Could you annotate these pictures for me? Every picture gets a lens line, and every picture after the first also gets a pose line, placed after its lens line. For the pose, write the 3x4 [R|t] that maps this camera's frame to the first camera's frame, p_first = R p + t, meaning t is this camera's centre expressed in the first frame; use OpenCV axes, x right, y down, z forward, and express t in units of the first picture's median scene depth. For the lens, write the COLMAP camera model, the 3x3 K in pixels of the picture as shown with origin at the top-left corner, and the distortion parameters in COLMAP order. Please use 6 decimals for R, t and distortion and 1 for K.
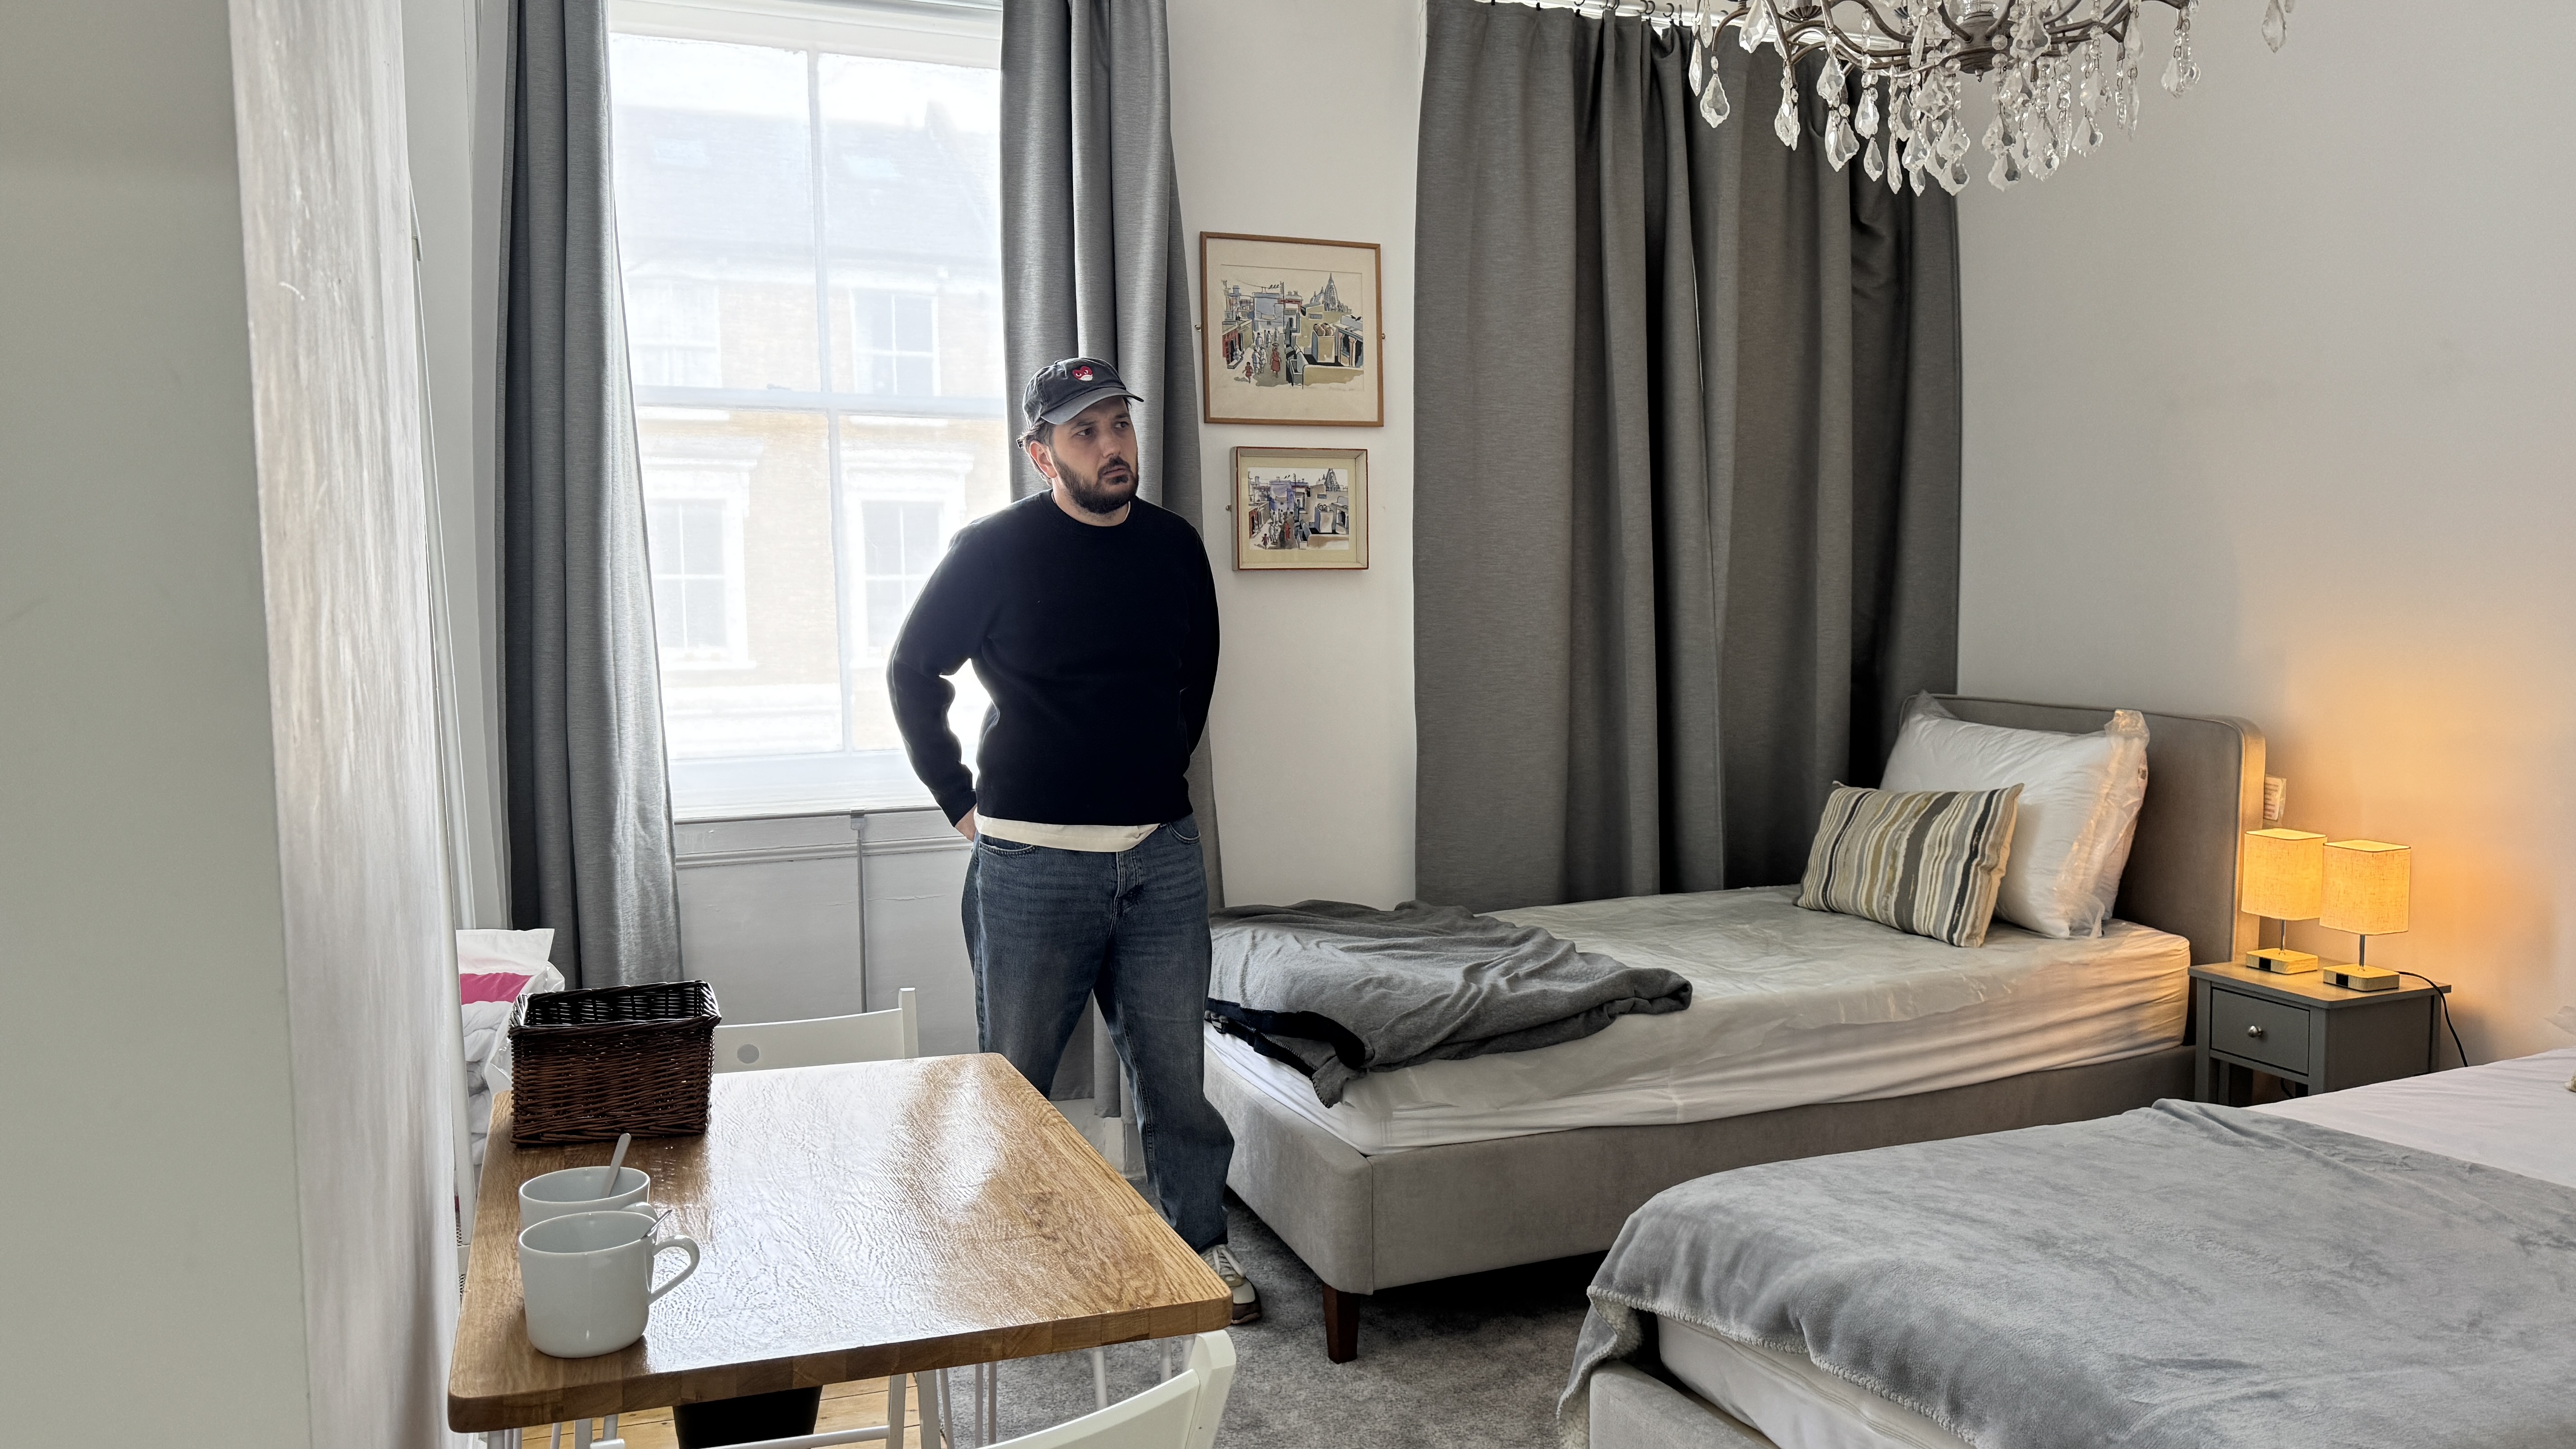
lens RADIAL K [[1782.0, 0, 1291.7], [0, 1782.0, 711.0], [0, 0, 1]] dist [0.037013, -0.071572]
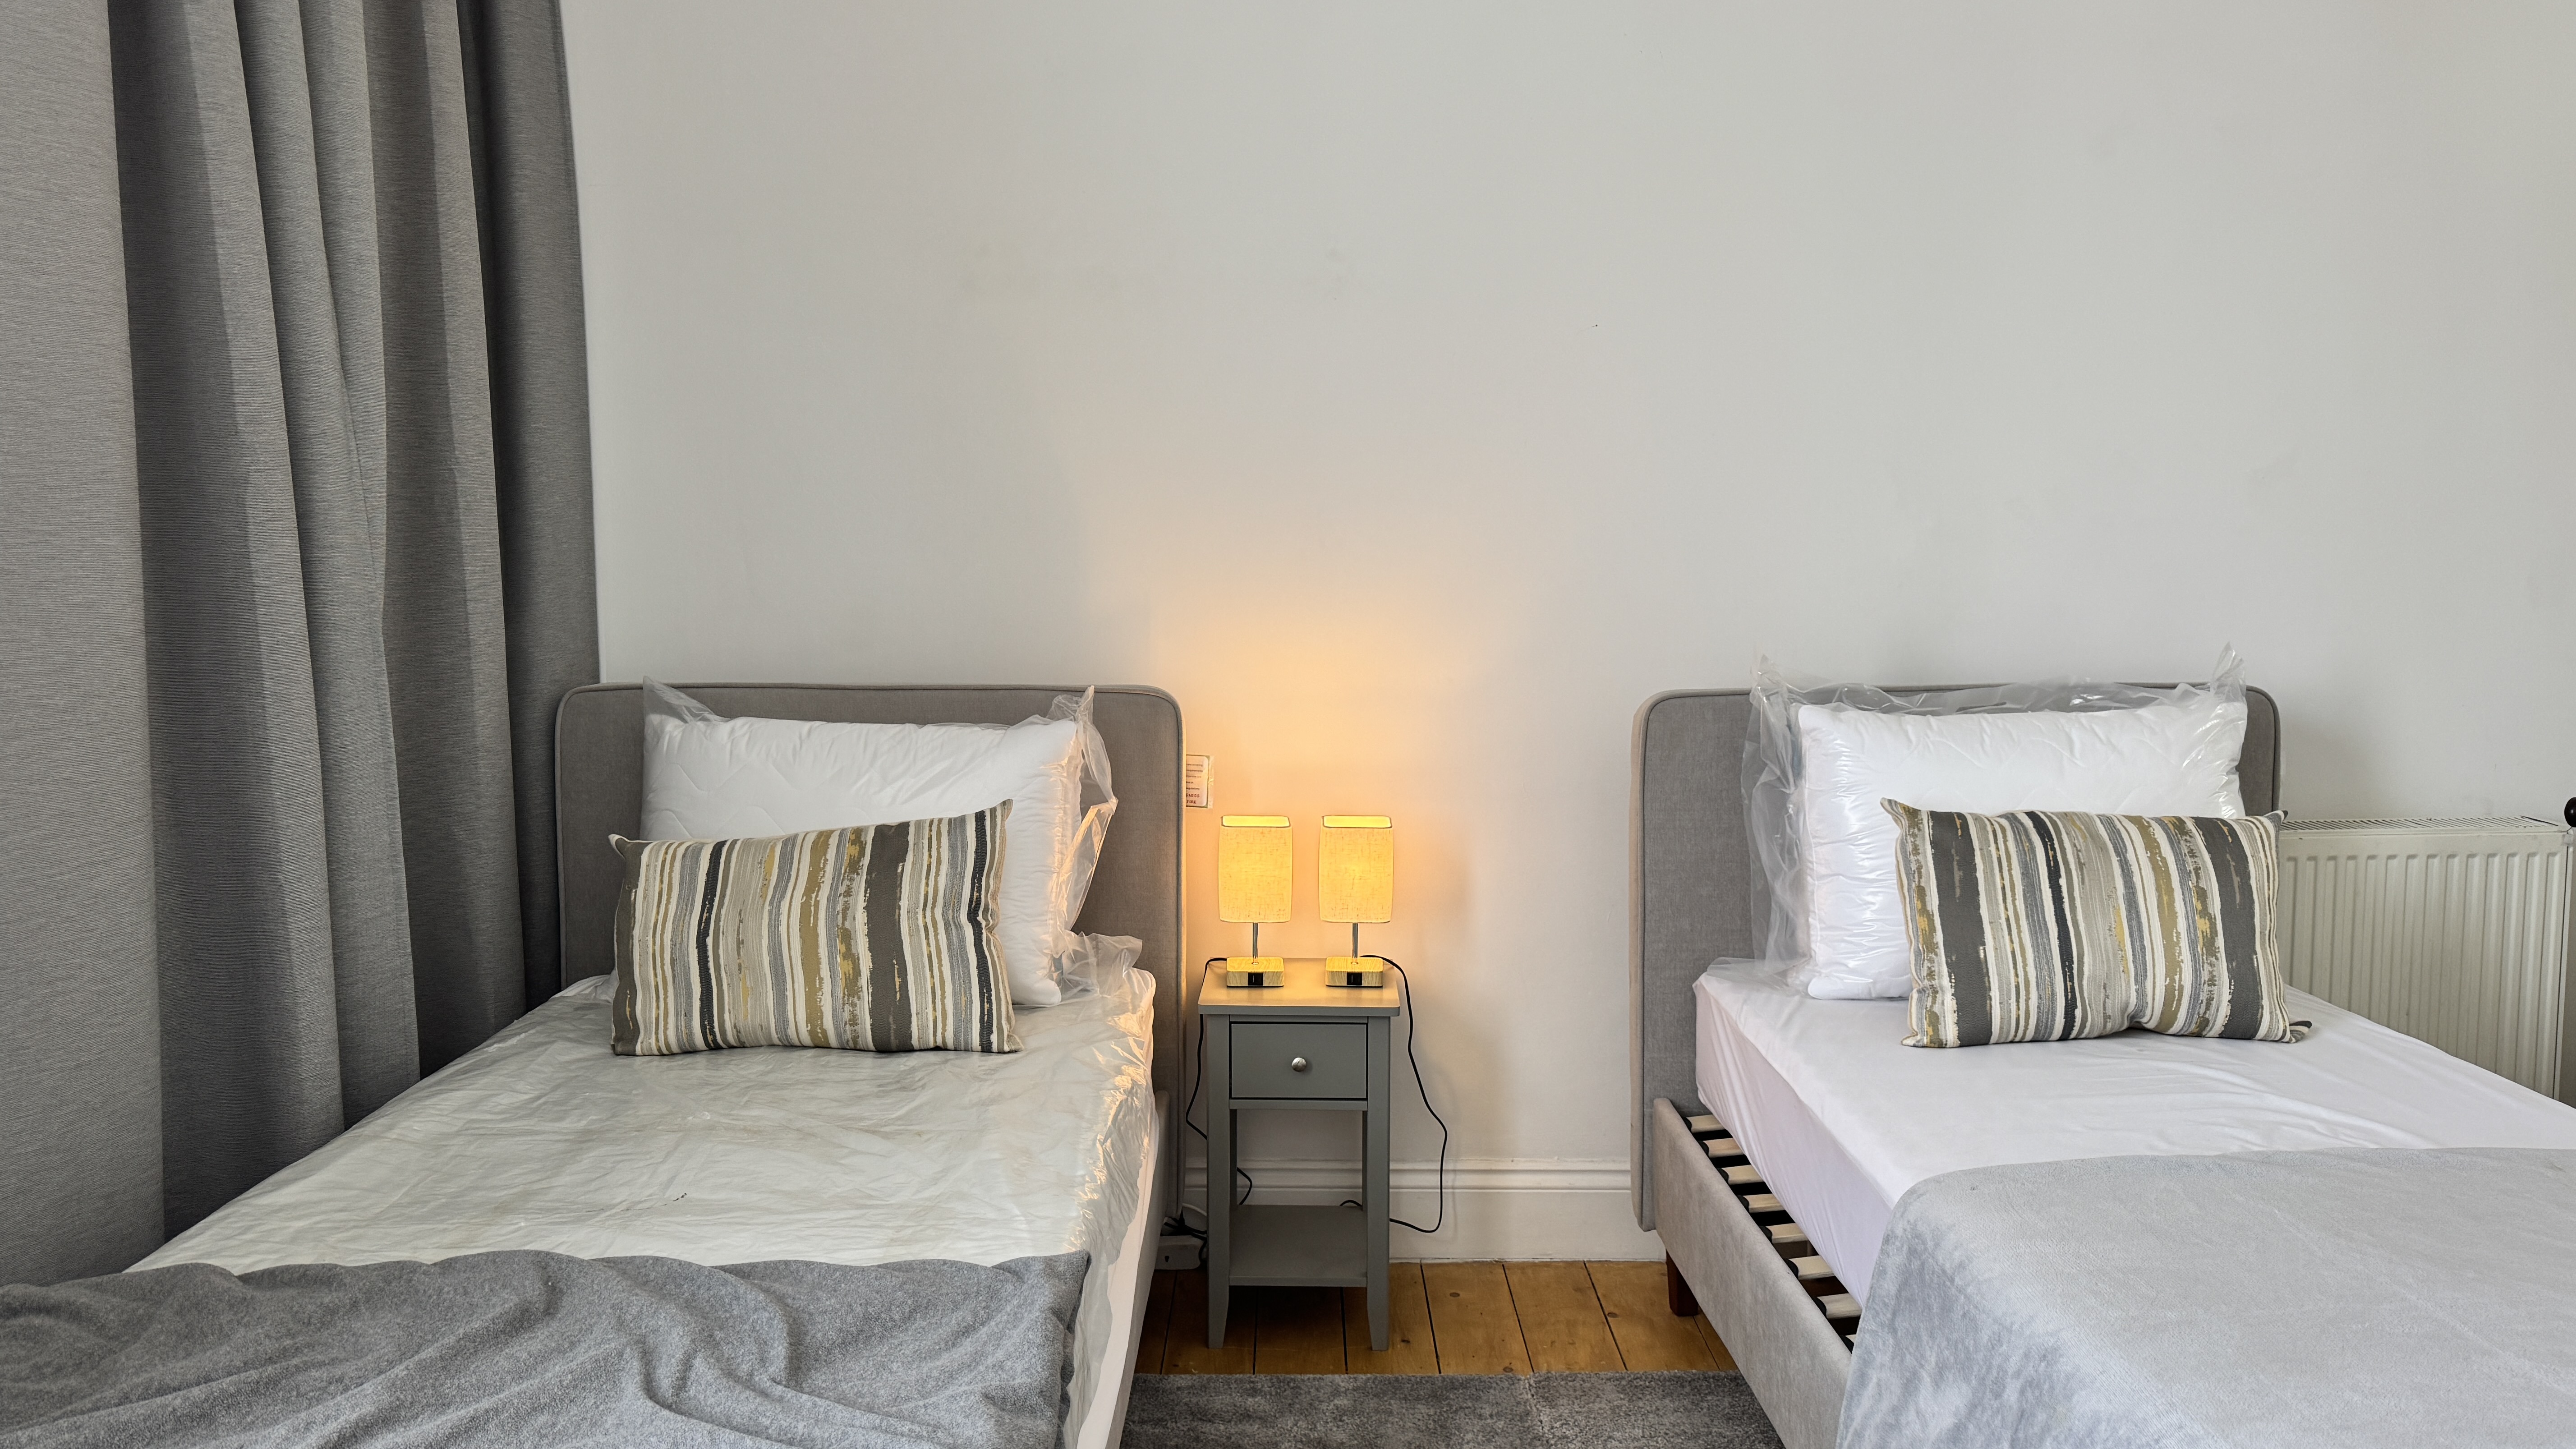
lens RADIAL K [[1782.0, 0, 1298.5], [0, 1782.0, 723.3], [0, 0, 1]] dist [0.037013, -0.071572]
pose [[0.371913, -0.081693, 0.924666, -0.179108], [0.056536, 0.996264, 0.065279, -0.026167], [-0.926544, 0.027999, 0.375142, 0.593664]]
